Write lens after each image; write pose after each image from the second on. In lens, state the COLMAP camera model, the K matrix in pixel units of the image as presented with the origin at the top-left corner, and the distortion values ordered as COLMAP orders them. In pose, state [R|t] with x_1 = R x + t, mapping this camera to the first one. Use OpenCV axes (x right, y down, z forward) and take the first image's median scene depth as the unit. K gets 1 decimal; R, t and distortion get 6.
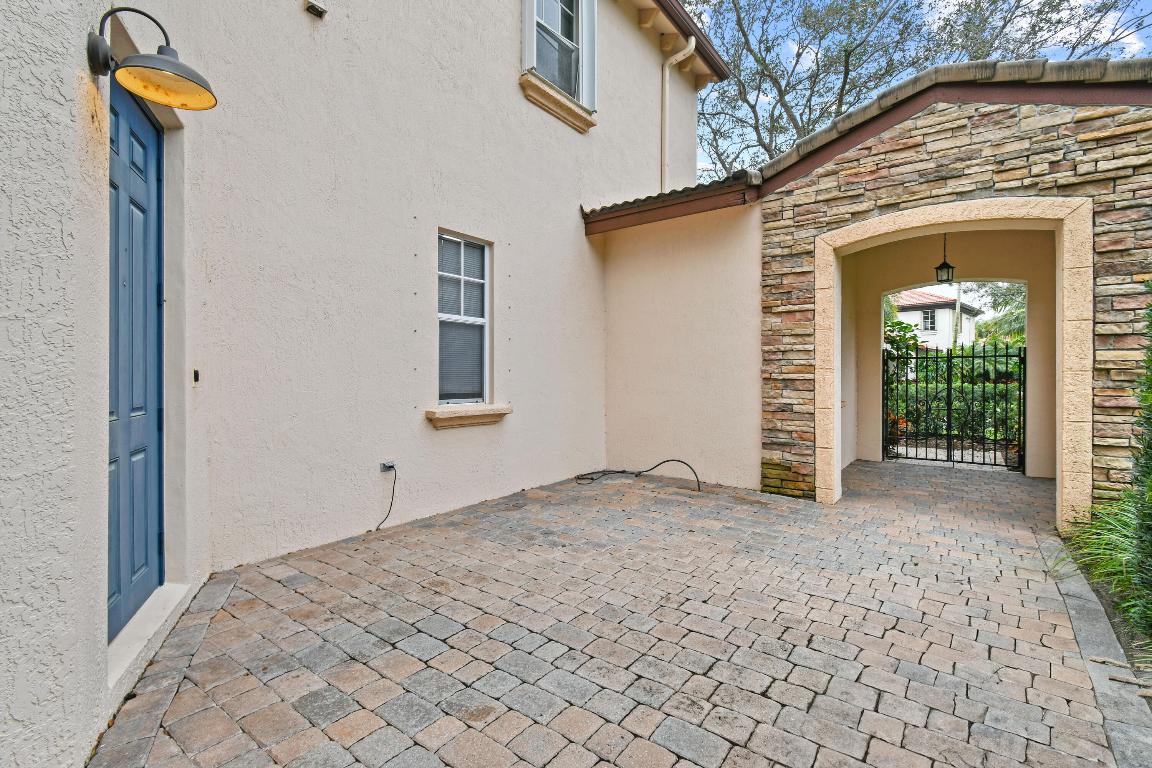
lens RADIAL K [[520.2, 0, 577.4], [0, 520.2, 363.4], [0, 0, 1]] dist [0.002141, -0.000029]
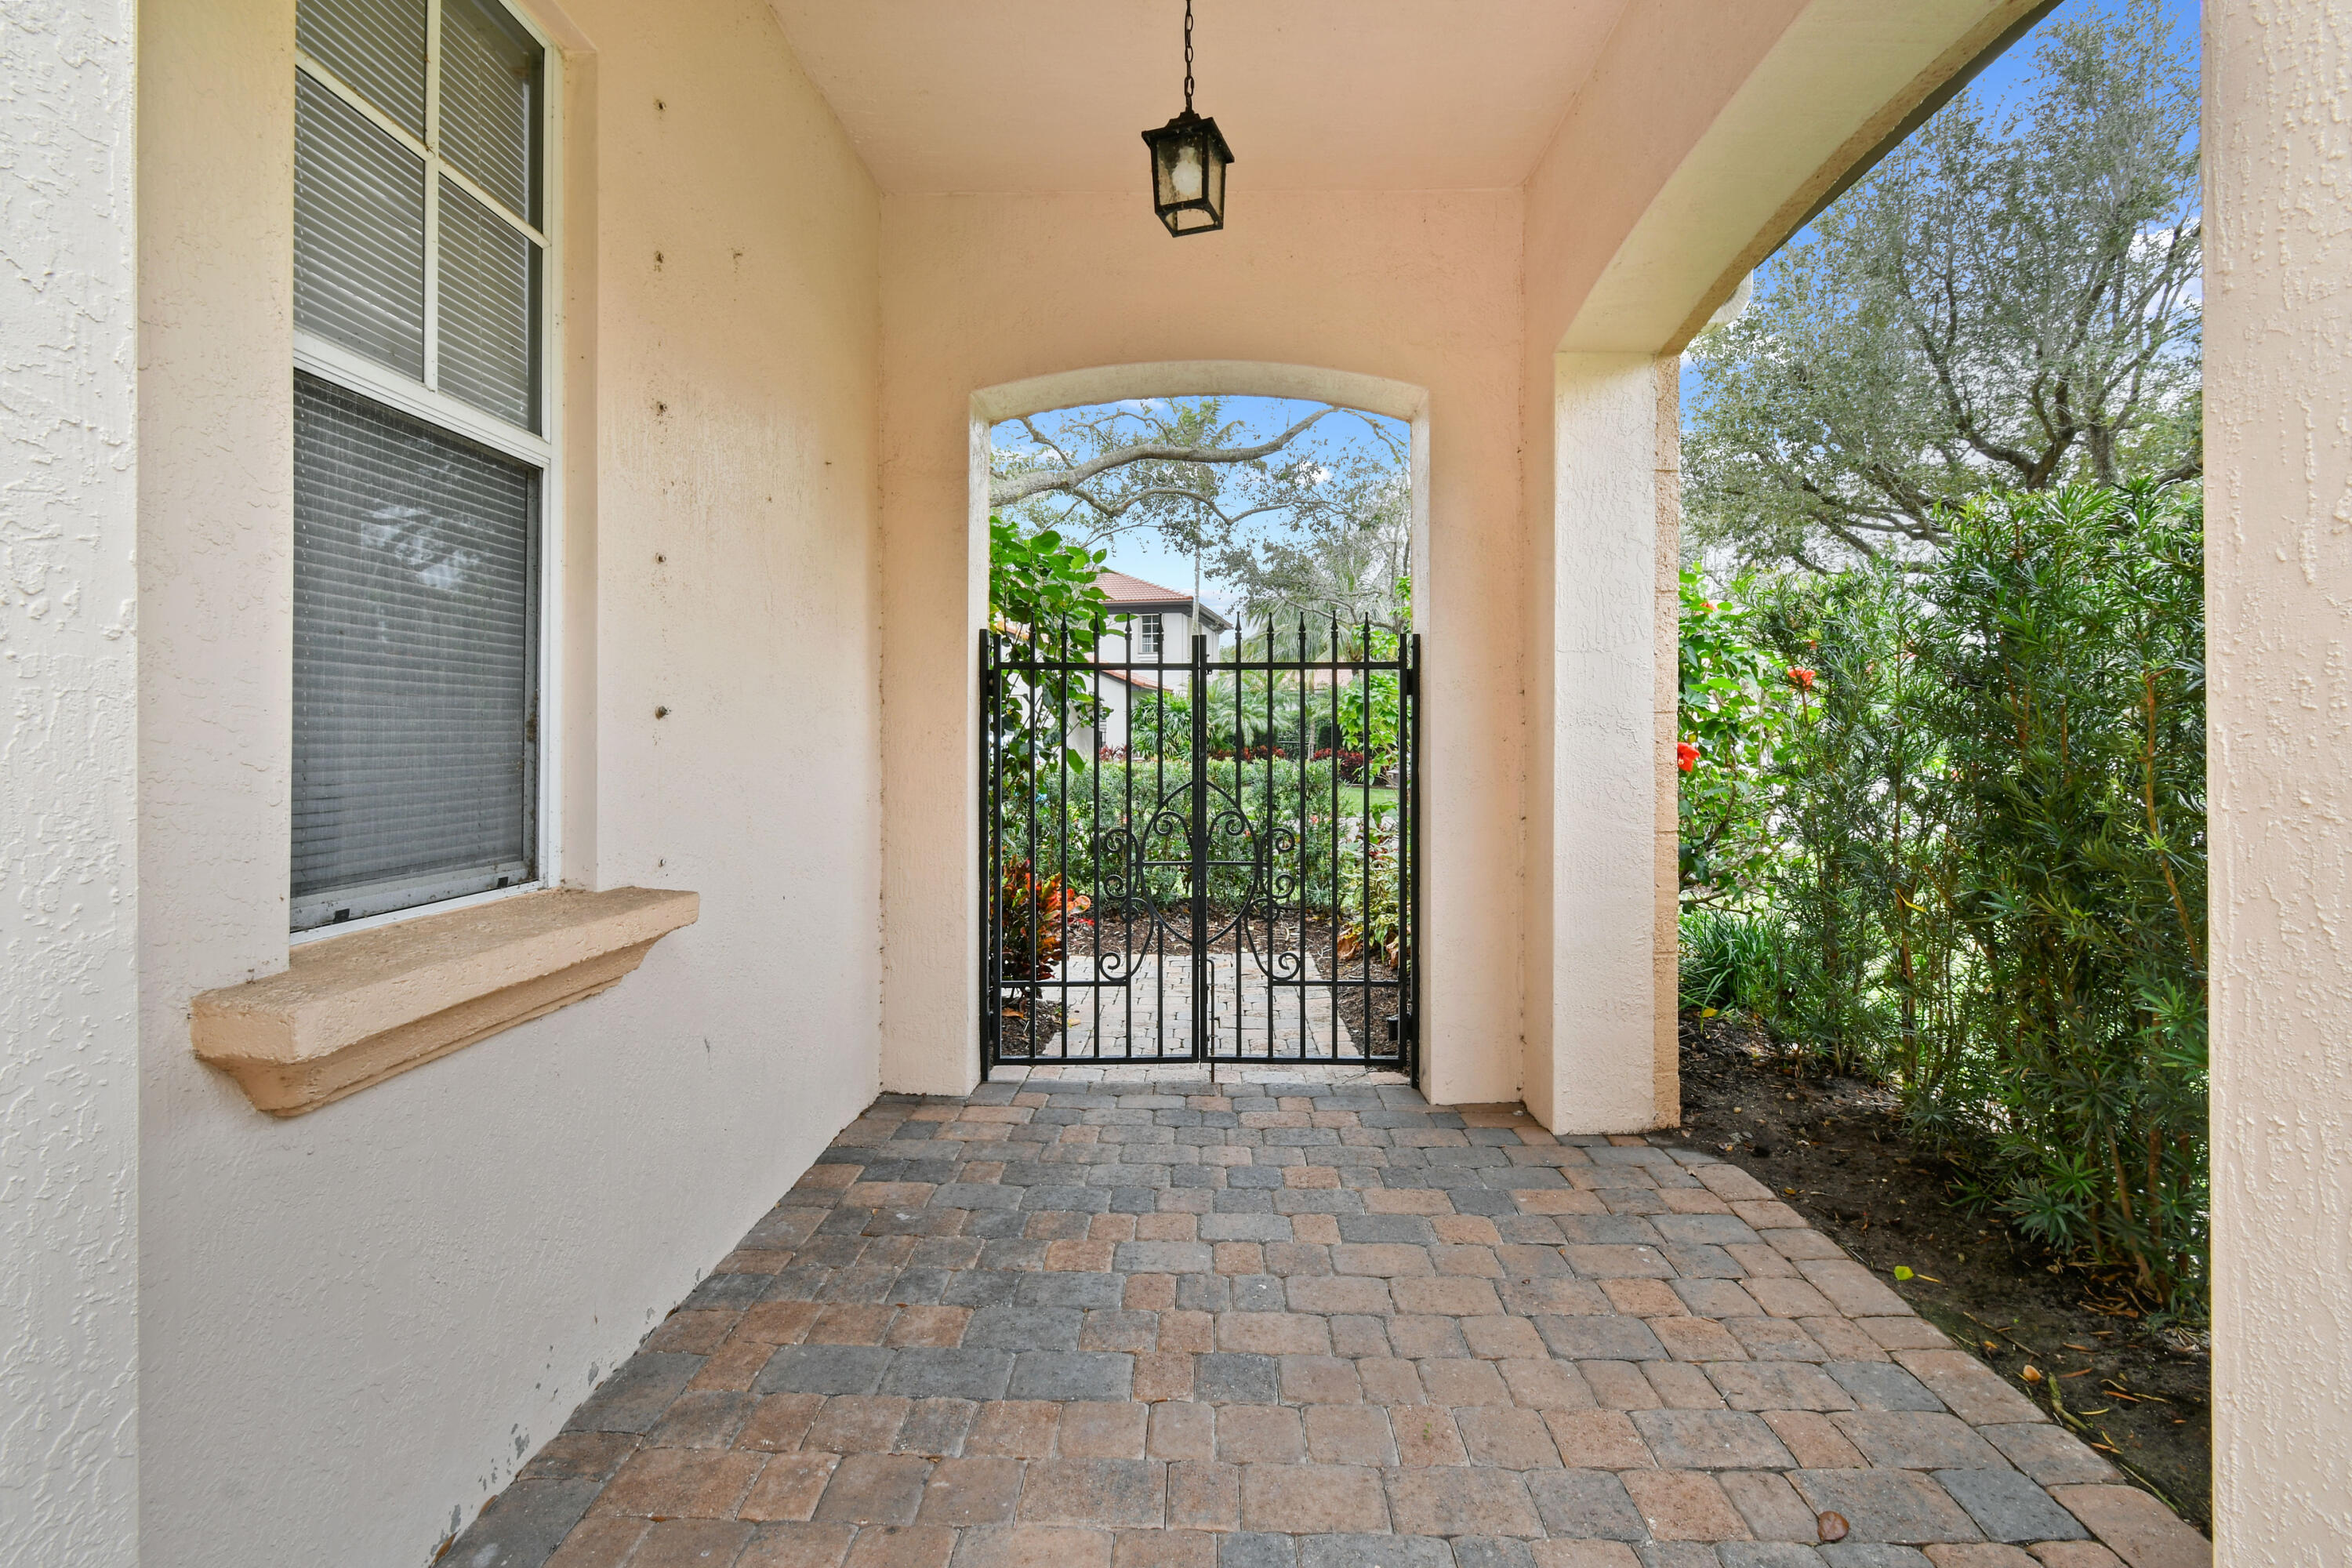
lens RADIAL K [[1062.1, 0, 1178.9], [0, 1062.1, 741.9], [0, 0, 1]] dist [0.002141, -0.000029]
pose [[0.815724, -0.015227, 0.578240, 0.324233], [0.004650, 0.999794, 0.019768, 0.015196], [-0.578422, -0.013437, 0.815627, 0.466378]]
